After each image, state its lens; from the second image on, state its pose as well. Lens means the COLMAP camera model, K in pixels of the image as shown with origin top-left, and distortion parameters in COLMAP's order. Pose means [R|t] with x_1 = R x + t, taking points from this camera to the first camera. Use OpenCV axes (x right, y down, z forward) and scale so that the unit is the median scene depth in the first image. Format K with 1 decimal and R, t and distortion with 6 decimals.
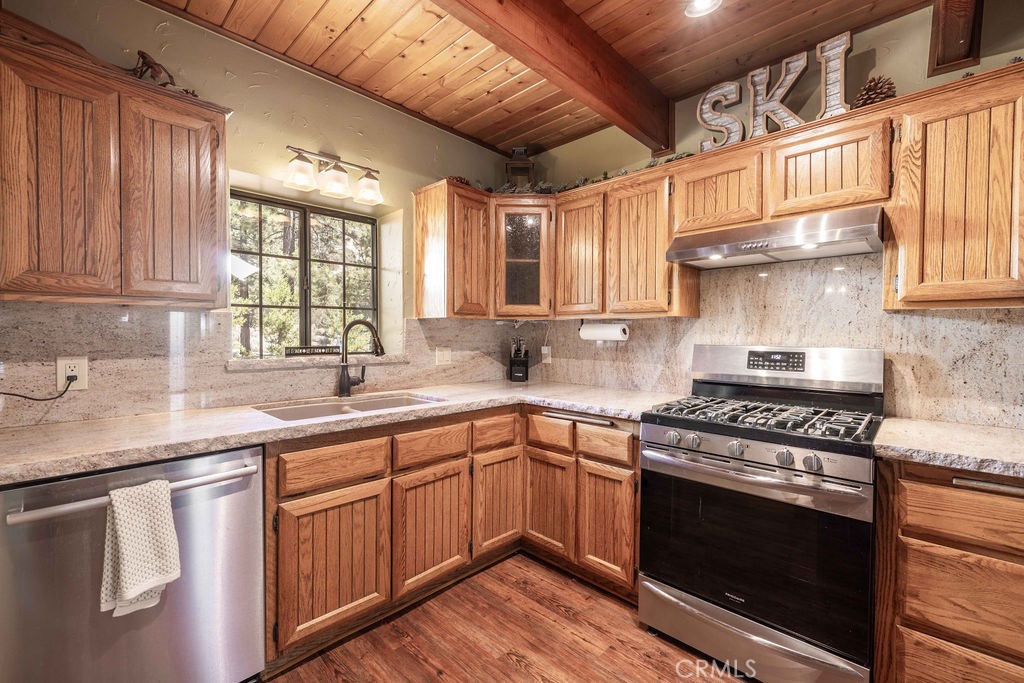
lens RADIAL K [[430.7, 0, 510.6], [0, 430.7, 341.1], [0, 0, 1]] dist [0.002106, 0.000273]
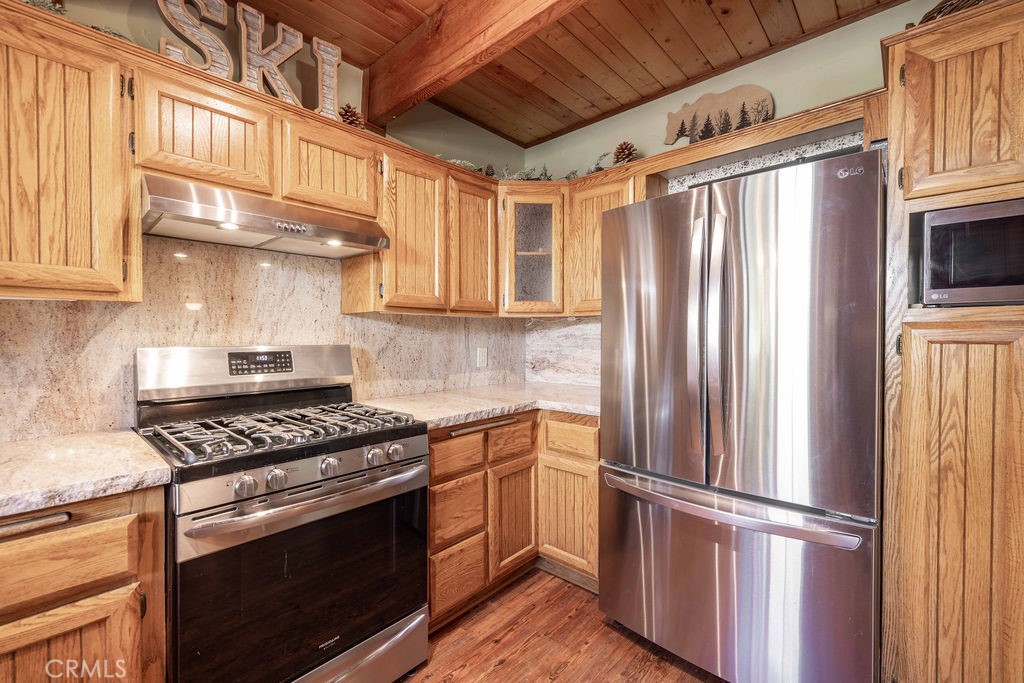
lens RADIAL K [[430.7, 0, 510.2], [0, 430.7, 339.4], [0, 0, 1]] dist [0.002106, 0.000273]
pose [[-0.025100, -0.015460, 0.999565, -0.264306], [0.012969, 0.999791, 0.015789, -0.007940], [-0.999601, 0.013359, -0.024894, 0.533151]]
